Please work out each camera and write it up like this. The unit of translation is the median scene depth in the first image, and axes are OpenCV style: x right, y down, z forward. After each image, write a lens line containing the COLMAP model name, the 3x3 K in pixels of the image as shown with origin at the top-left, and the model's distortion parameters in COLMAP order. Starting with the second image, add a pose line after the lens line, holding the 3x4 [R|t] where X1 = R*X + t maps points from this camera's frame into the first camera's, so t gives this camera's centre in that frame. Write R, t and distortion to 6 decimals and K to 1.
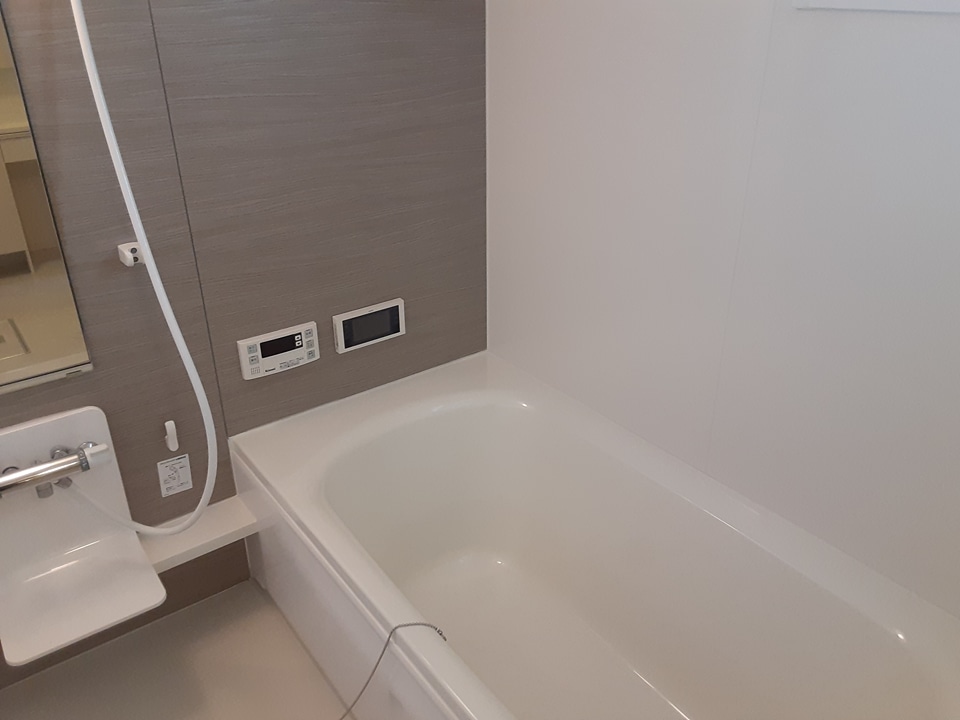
lens RADIAL K [[768.2, 0, 480.0], [0, 768.2, 360.0], [0, 0, 1]] dist [0.006971, 0.004197]
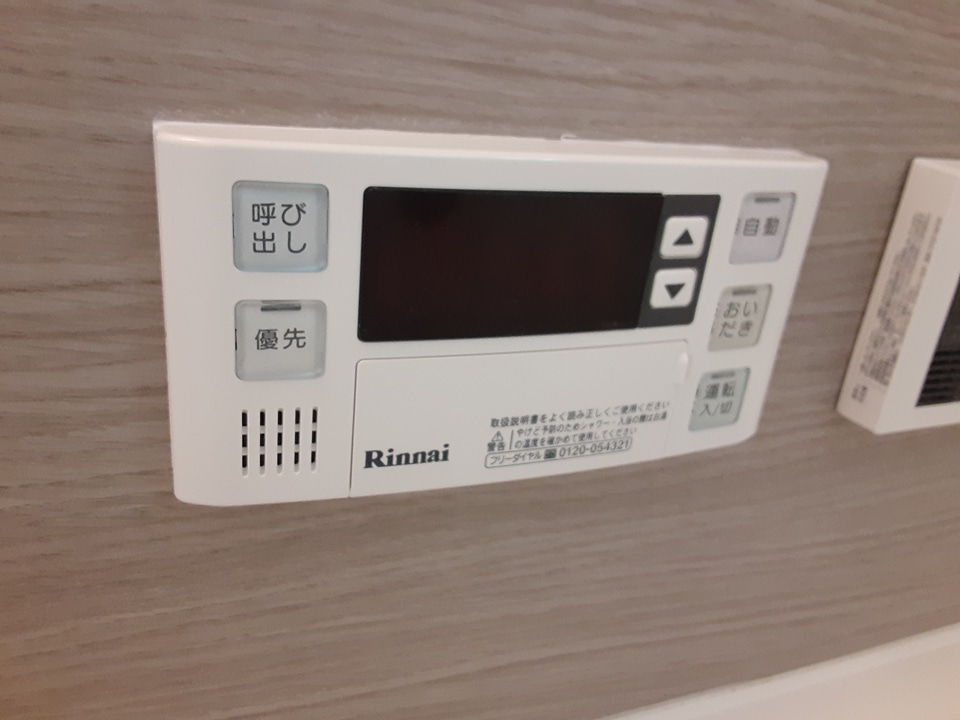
lens RADIAL K [[768.2, 0, 480.0], [0, 768.2, 360.0], [0, 0, 1]] dist [0.006971, 0.004197]
pose [[0.963600, 0.187660, -0.190415, -0.239402], [-0.204888, 0.975903, -0.075058, 0.005048], [0.171742, 0.111339, 0.978830, 0.874579]]
